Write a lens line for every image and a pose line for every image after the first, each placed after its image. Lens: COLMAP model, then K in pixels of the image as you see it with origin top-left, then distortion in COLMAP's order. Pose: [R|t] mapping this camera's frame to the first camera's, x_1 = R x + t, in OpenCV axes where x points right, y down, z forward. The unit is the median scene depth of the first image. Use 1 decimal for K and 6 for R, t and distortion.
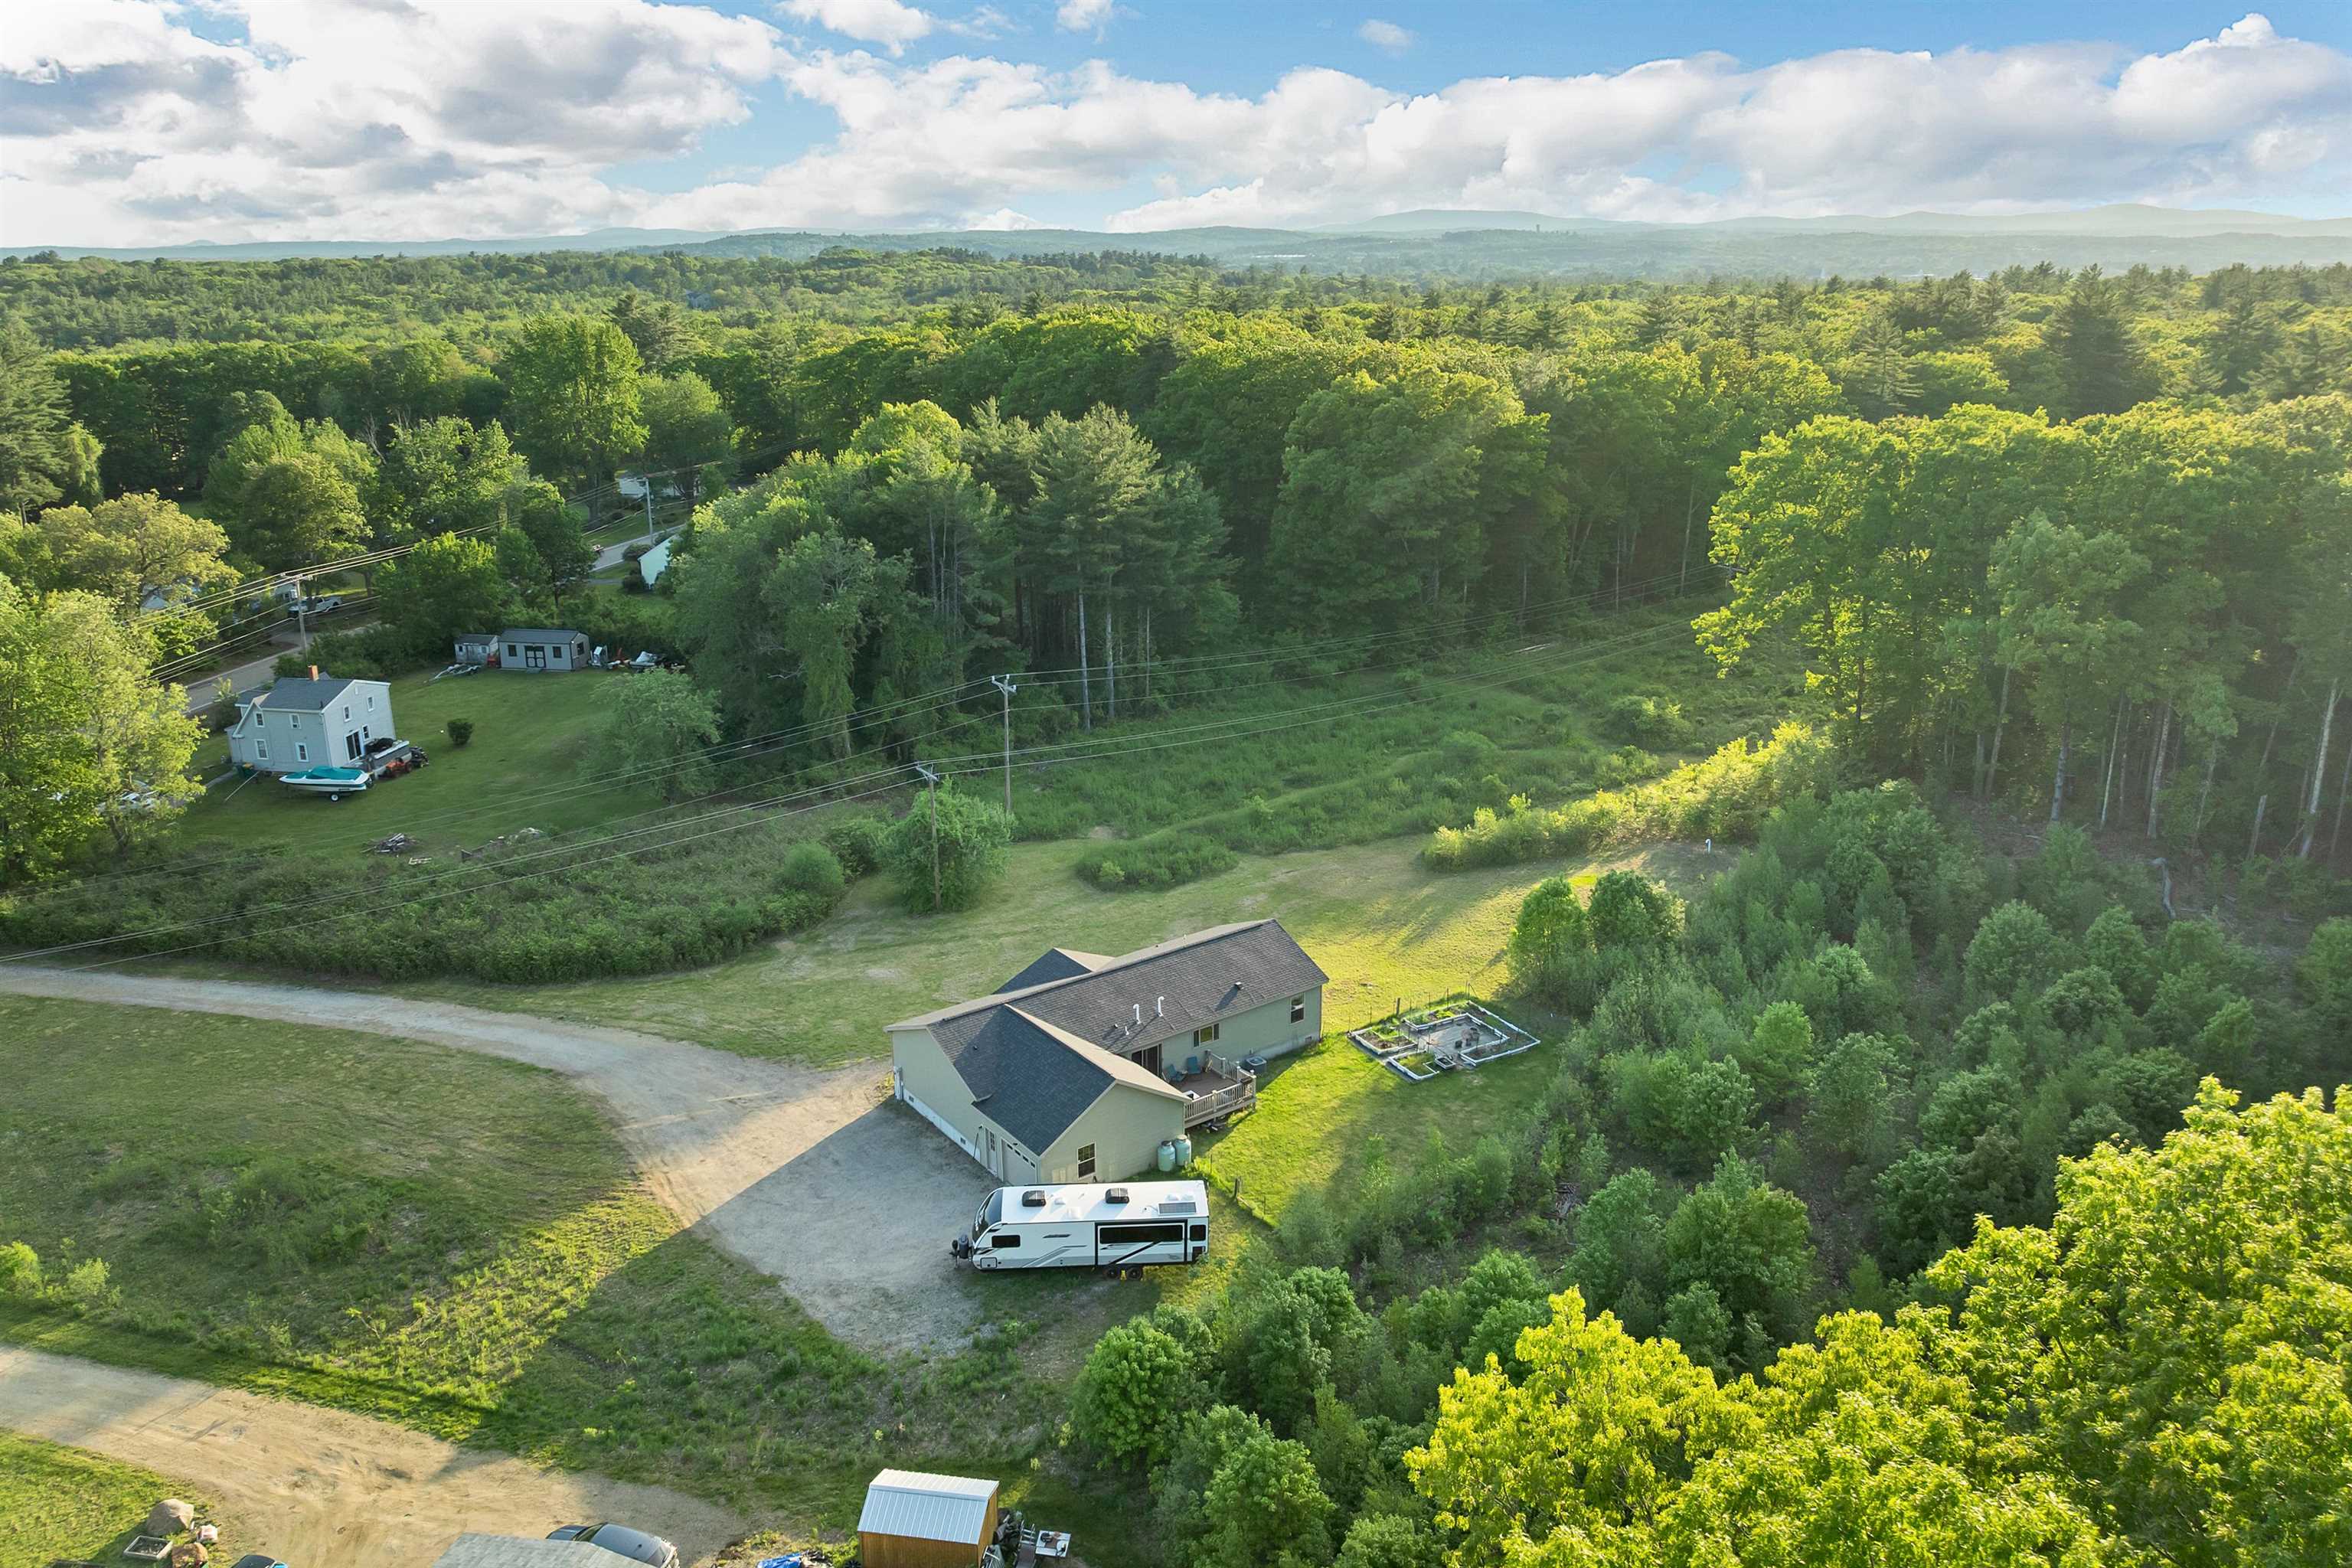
lens RADIAL K [[1715.3, 0, 1193.5], [0, 1715.3, 750.9], [0, 0, 1]] dist [-0.021384, -0.006794]
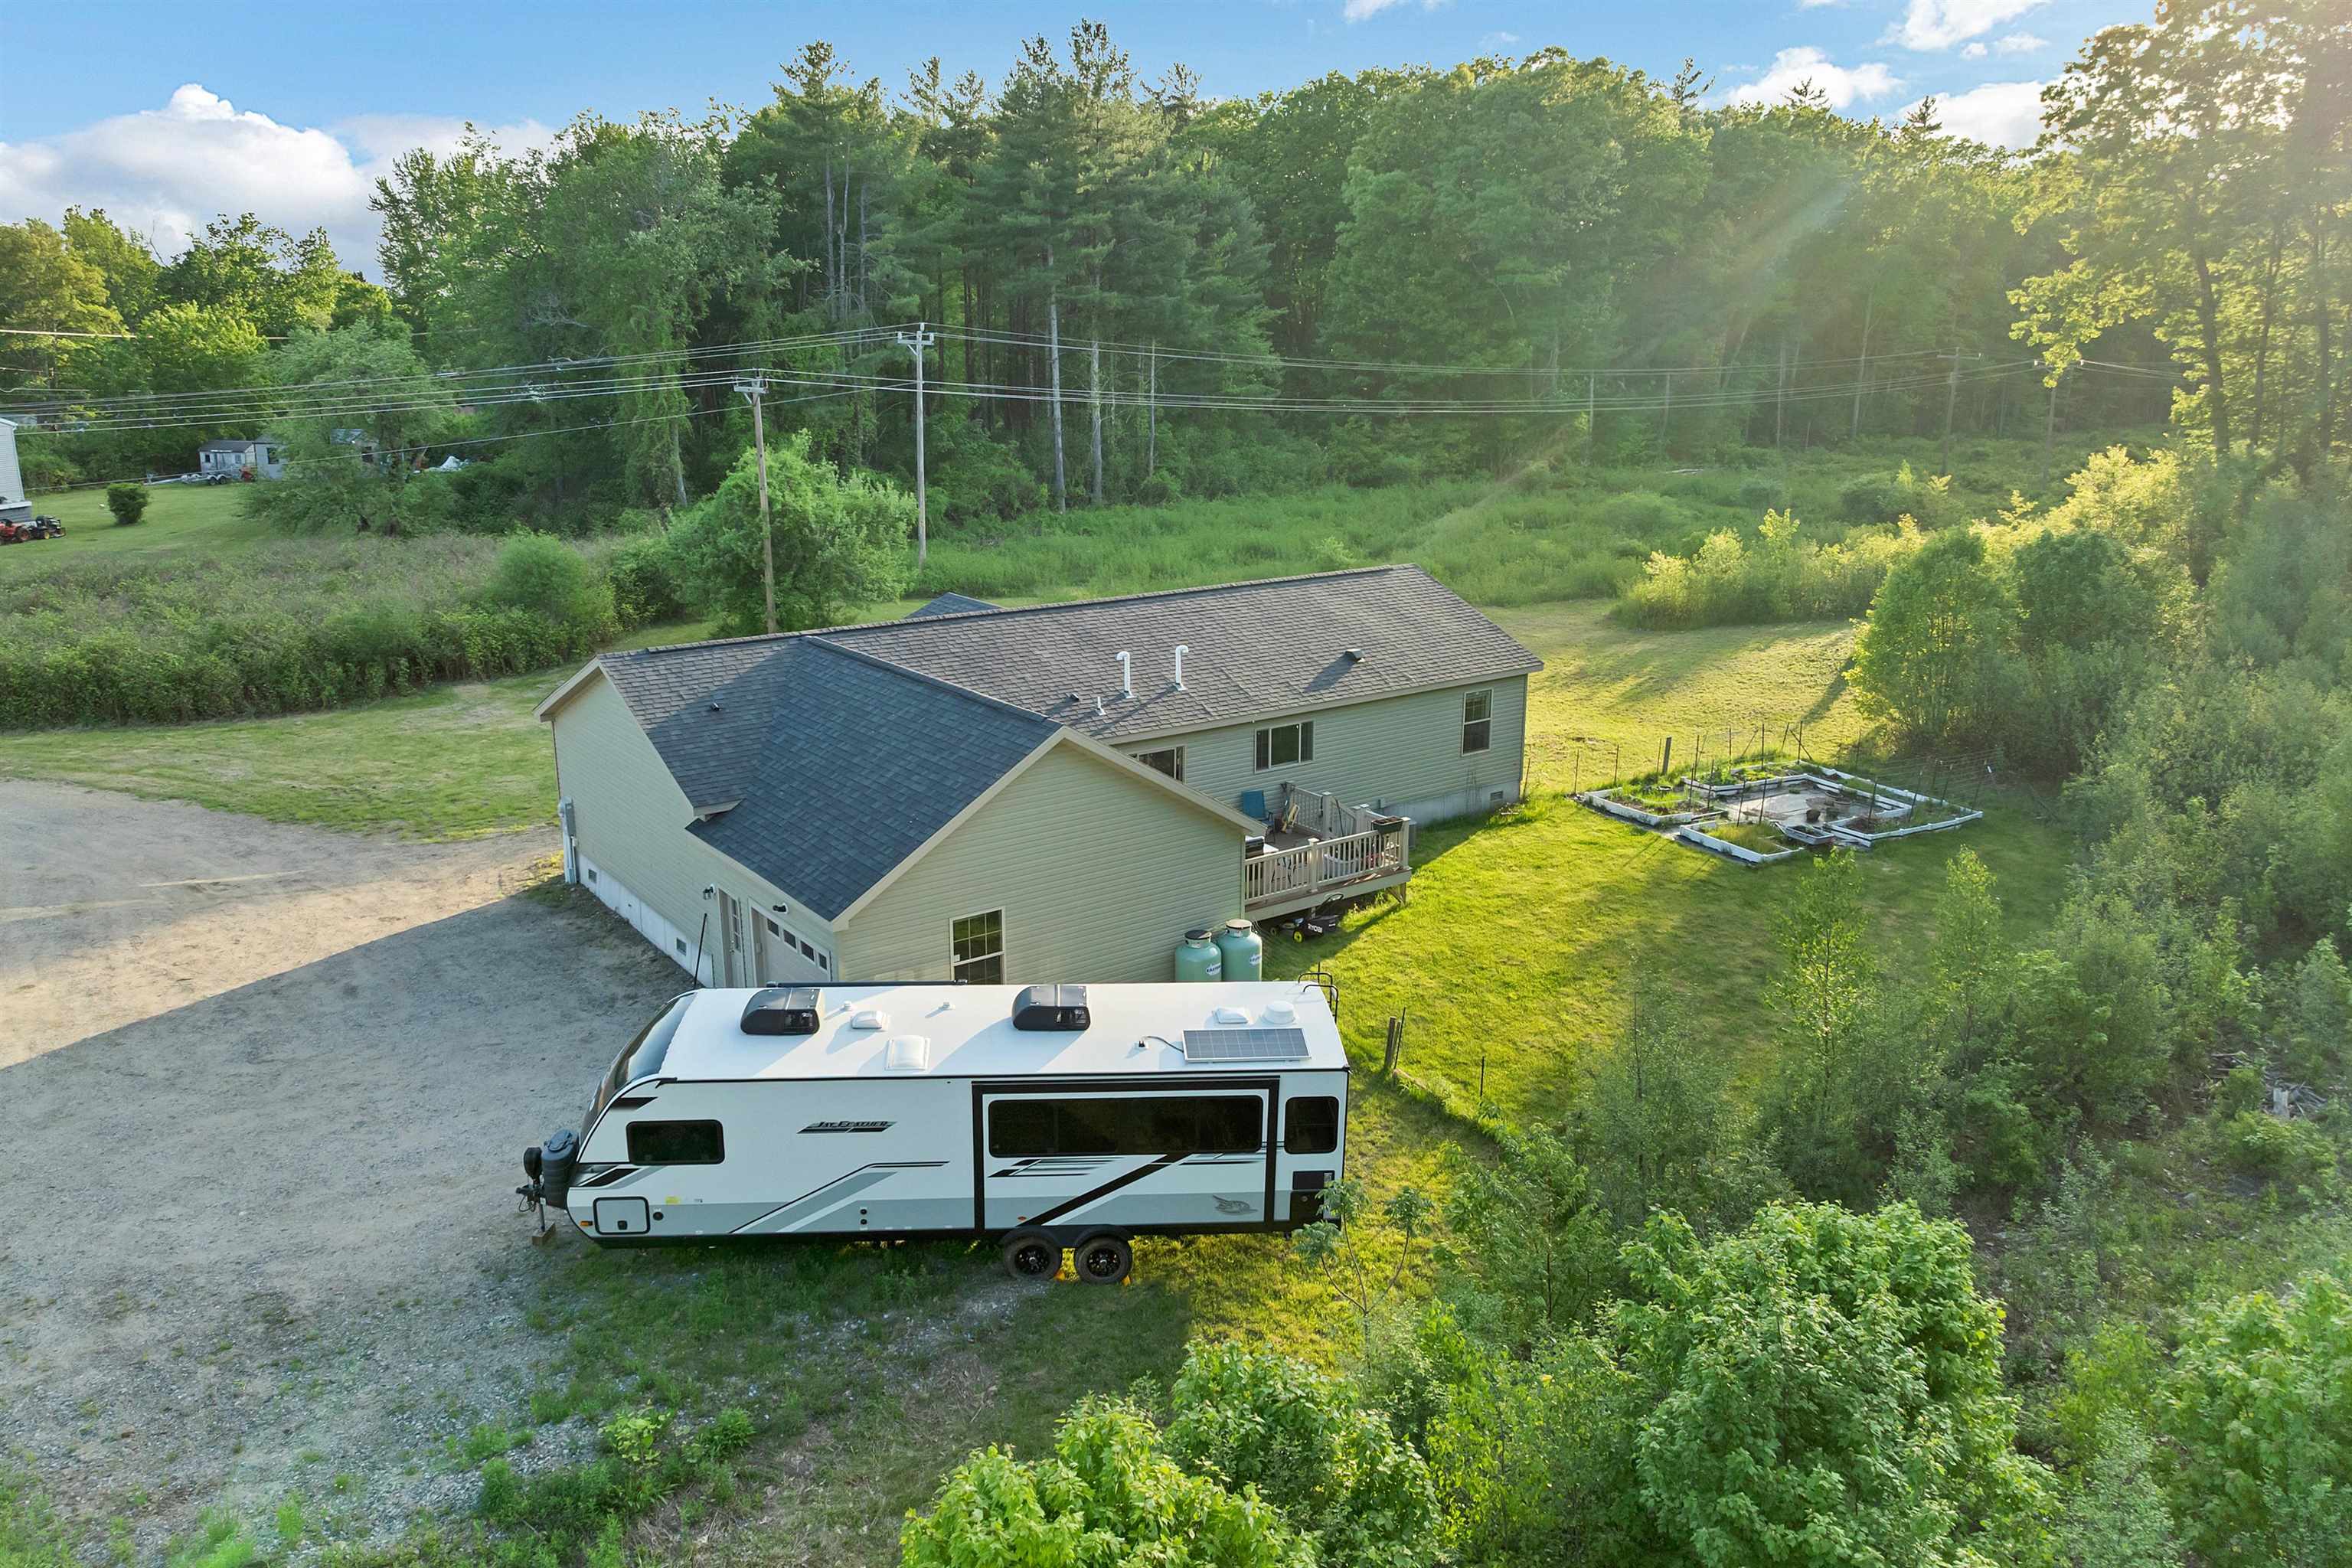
lens RADIAL K [[1686.6, 0, 1189.4], [0, 1686.6, 751.7], [0, 0, 1]] dist [-0.013134, -0.040978]
pose [[0.999977, 0.006160, -0.002775, -0.016692], [-0.006294, 0.998671, -0.051152, 0.203467], [0.002456, 0.051168, 0.998687, 0.614113]]
